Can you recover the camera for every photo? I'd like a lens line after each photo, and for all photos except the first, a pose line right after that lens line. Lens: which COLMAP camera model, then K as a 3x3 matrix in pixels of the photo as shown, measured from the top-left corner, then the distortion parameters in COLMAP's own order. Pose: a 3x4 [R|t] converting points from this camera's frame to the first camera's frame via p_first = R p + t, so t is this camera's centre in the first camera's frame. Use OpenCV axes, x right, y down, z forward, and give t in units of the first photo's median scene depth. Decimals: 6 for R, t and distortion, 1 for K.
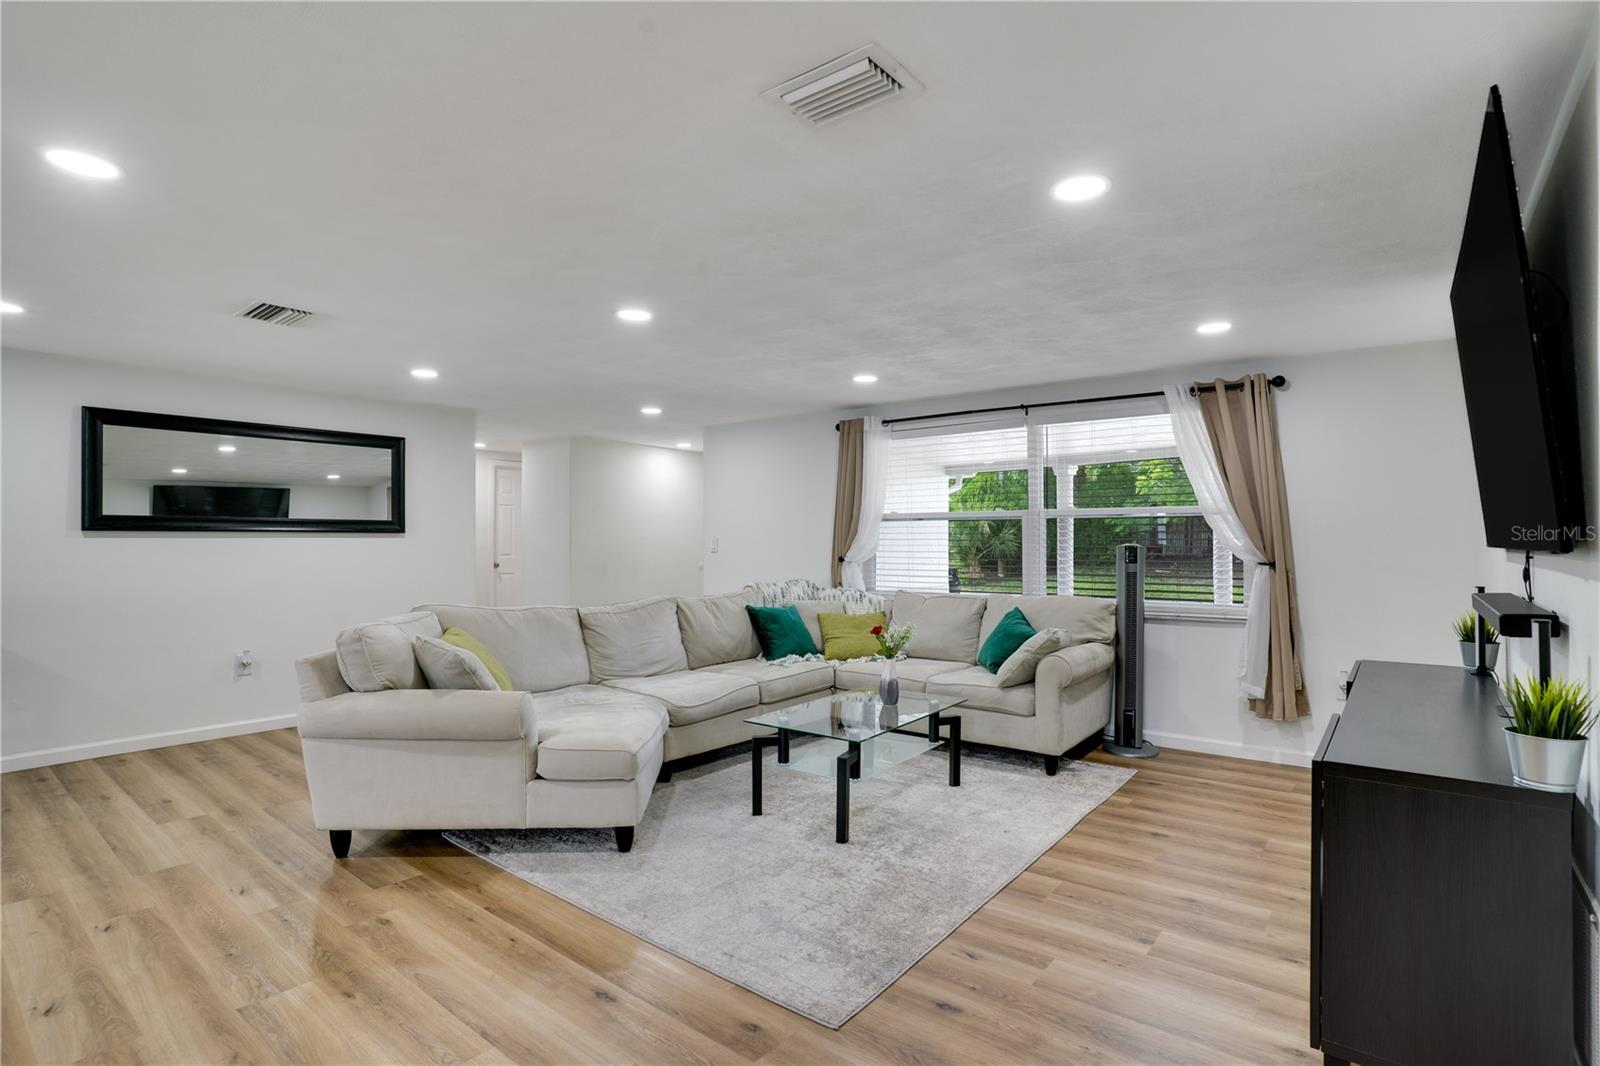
lens RADIAL K [[779.9, 0, 799.6], [0, 779.9, 532.2], [0, 0, 1]] dist [-0.057513, 0.019592]
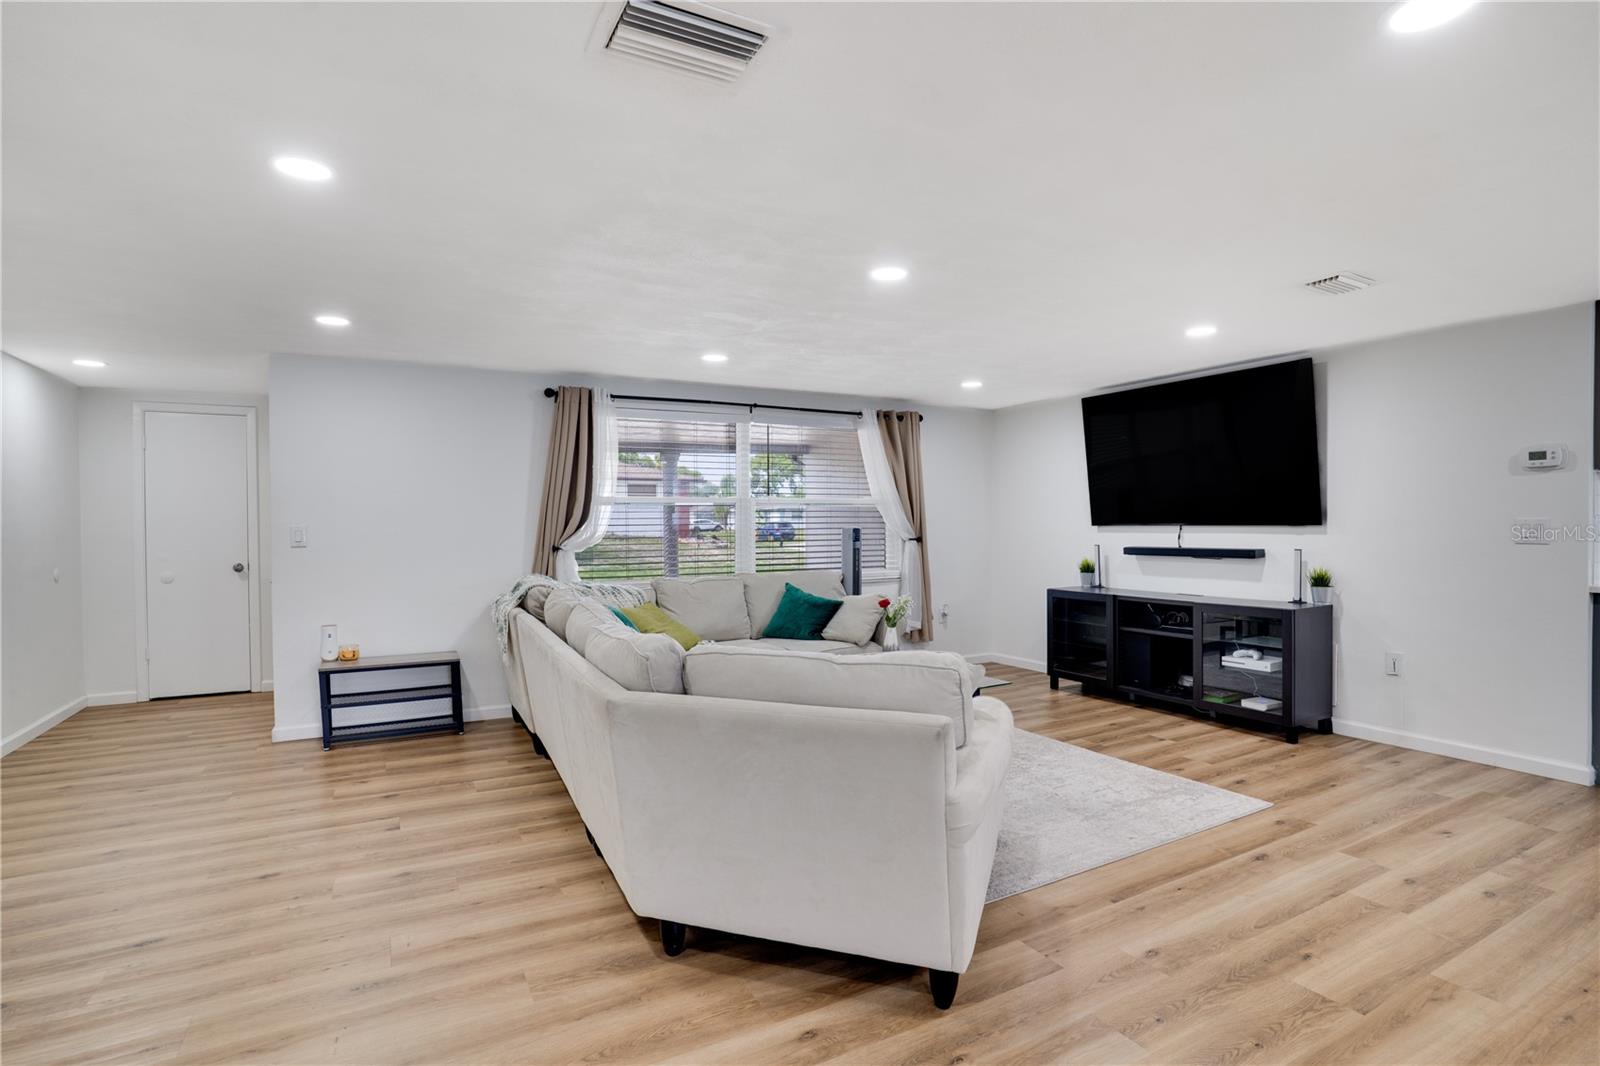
lens RADIAL K [[779.9, 0, 809.6], [0, 779.9, 532.9], [0, 0, 1]] dist [-0.057513, 0.019592]
pose [[0.382893, -0.016486, 0.923646, -1.419980], [0.000405, 0.999844, 0.017678, 0.005148], [-0.923793, -0.006395, 0.382840, 0.967764]]
